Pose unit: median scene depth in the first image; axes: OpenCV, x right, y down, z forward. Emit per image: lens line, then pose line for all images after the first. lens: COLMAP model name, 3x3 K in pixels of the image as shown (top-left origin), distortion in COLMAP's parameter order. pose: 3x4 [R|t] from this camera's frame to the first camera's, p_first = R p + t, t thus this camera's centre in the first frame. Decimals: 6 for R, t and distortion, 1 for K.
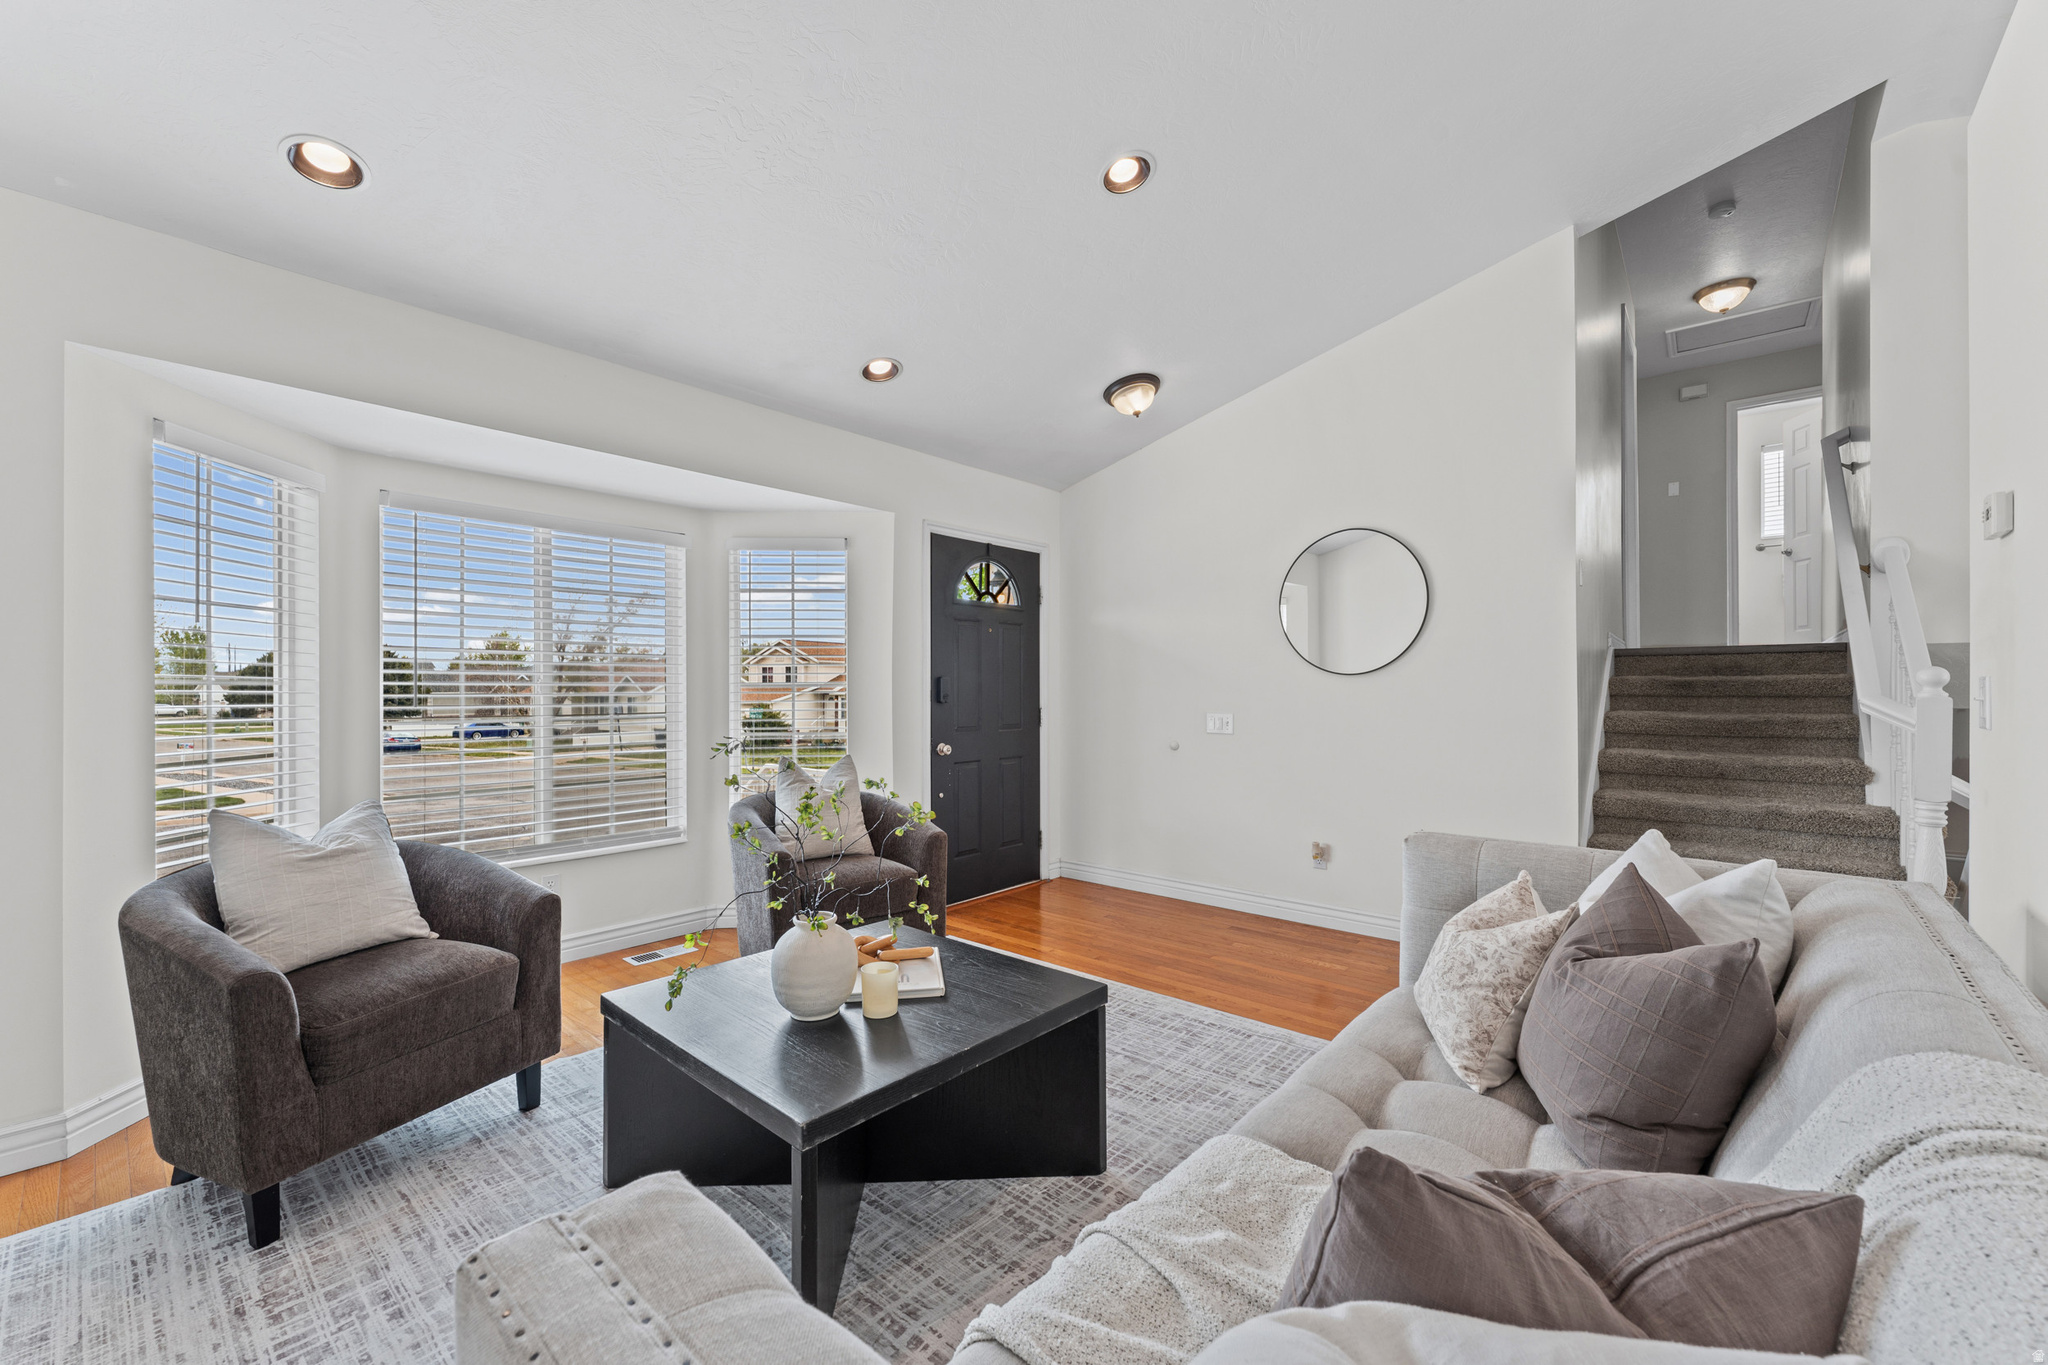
lens RADIAL K [[816.7, 0, 1006.5], [0, 816.7, 684.8], [0, 0, 1]] dist [0.000591, -0.000856]
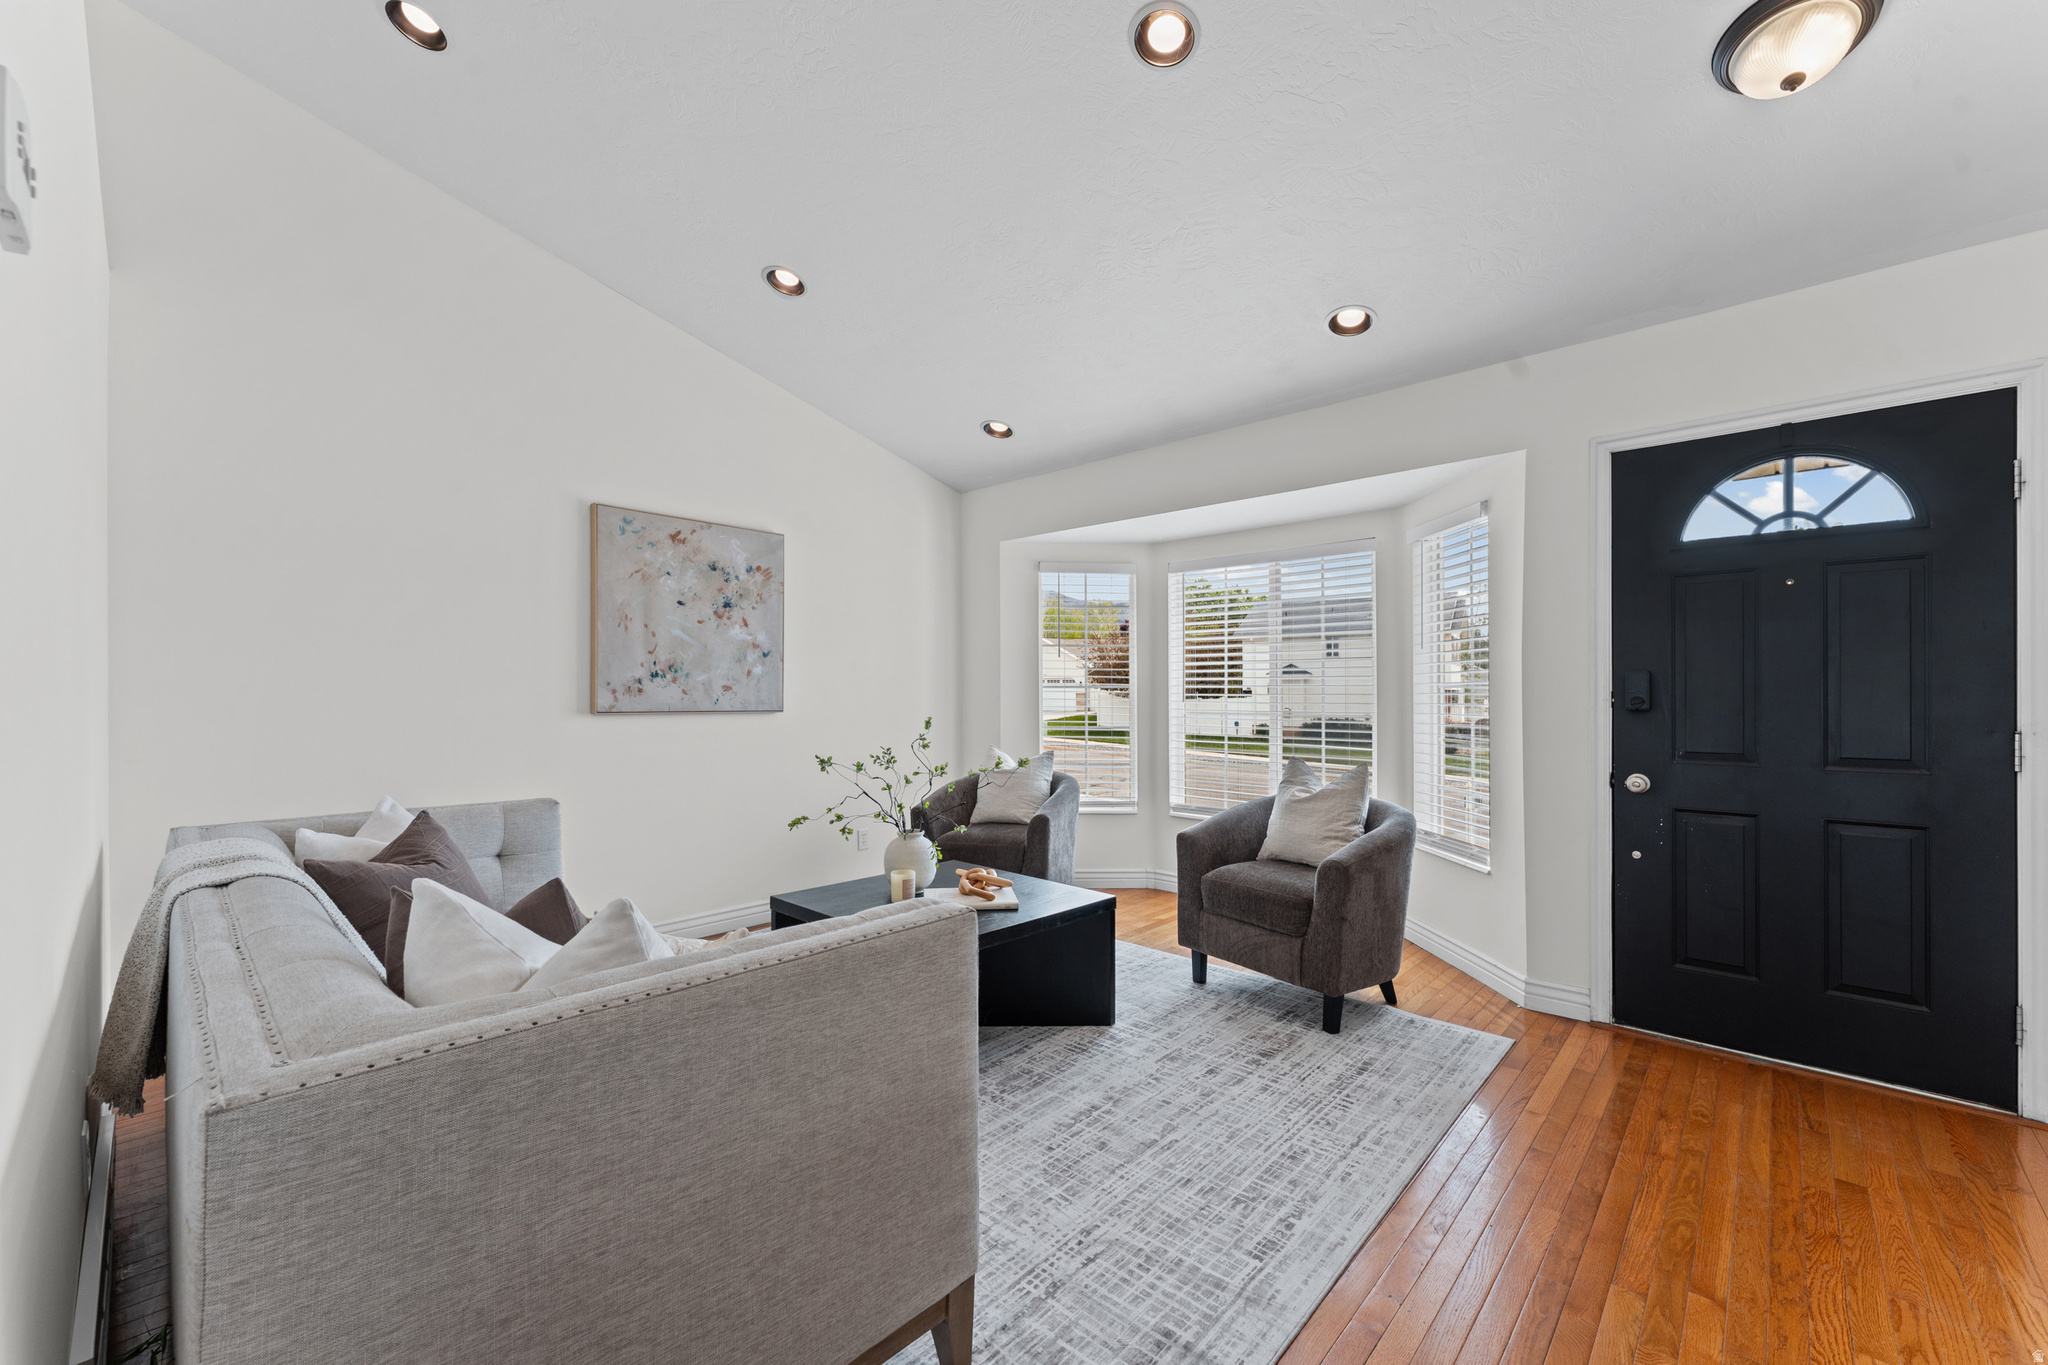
lens RADIAL K [[816.7, 0, 1011.7], [0, 816.7, 691.1], [0, 0, 1]] dist [0.000591, -0.000856]
pose [[-0.016224, -0.003030, -0.999864, 0.579115], [0.004045, 0.999987, -0.003096, 0.006830], [0.999860, -0.004095, -0.016212, 0.527629]]
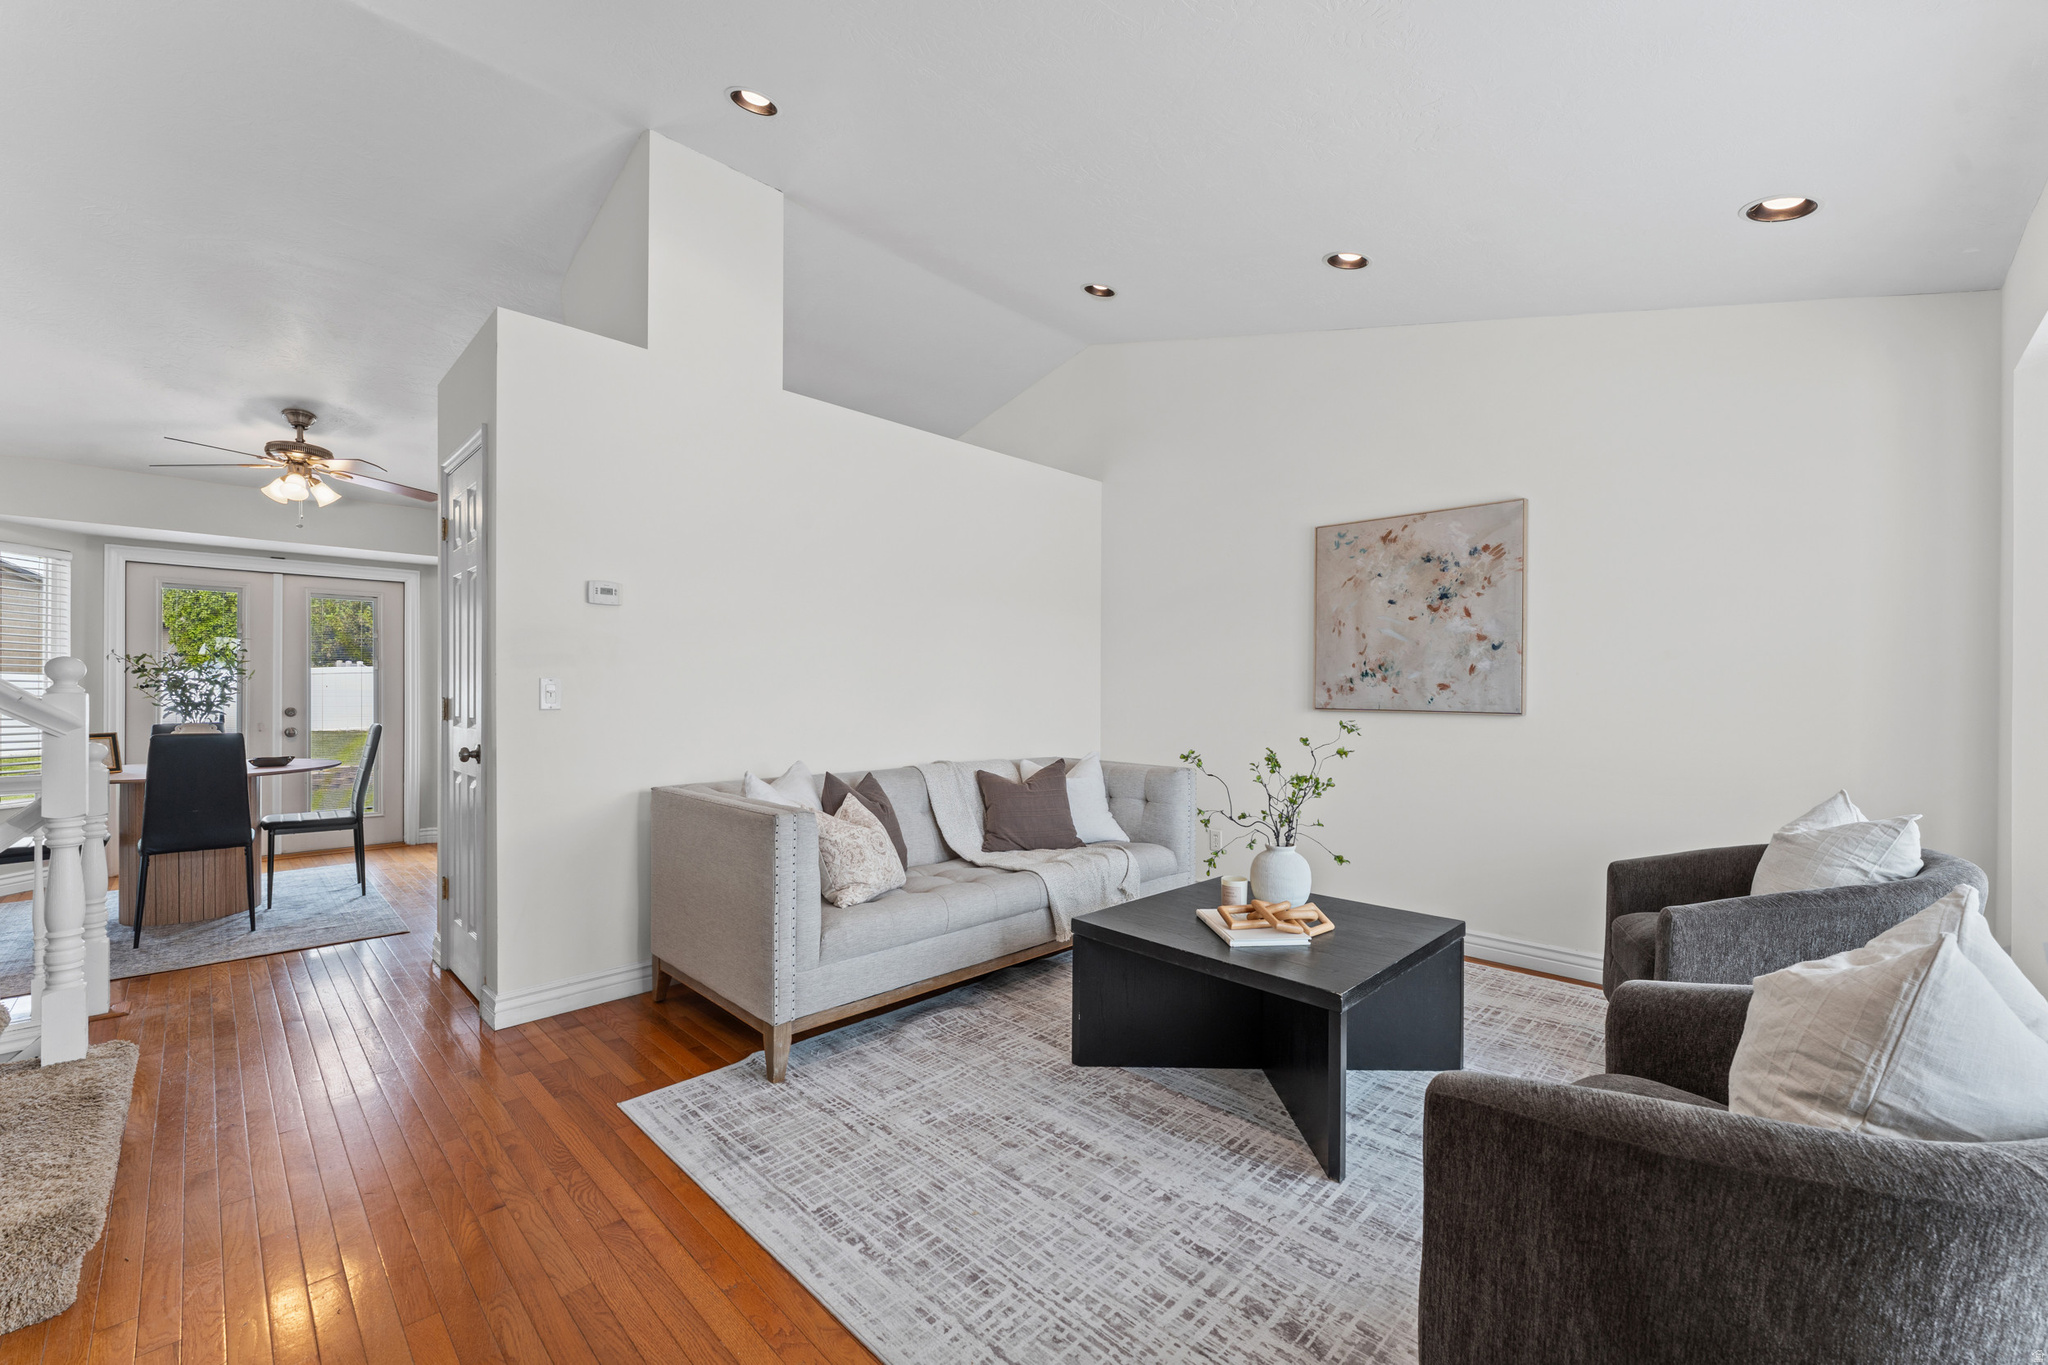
lens RADIAL K [[816.7, 0, 1024.9], [0, 816.7, 689.5], [0, 0, 1]] dist [0.000591, -0.000856]
pose [[-0.999188, -0.003914, 0.040098, 0.068349], [-0.004266, 0.999953, -0.008679, 0.011609], [-0.040062, -0.008843, -0.999158, 1.051604]]
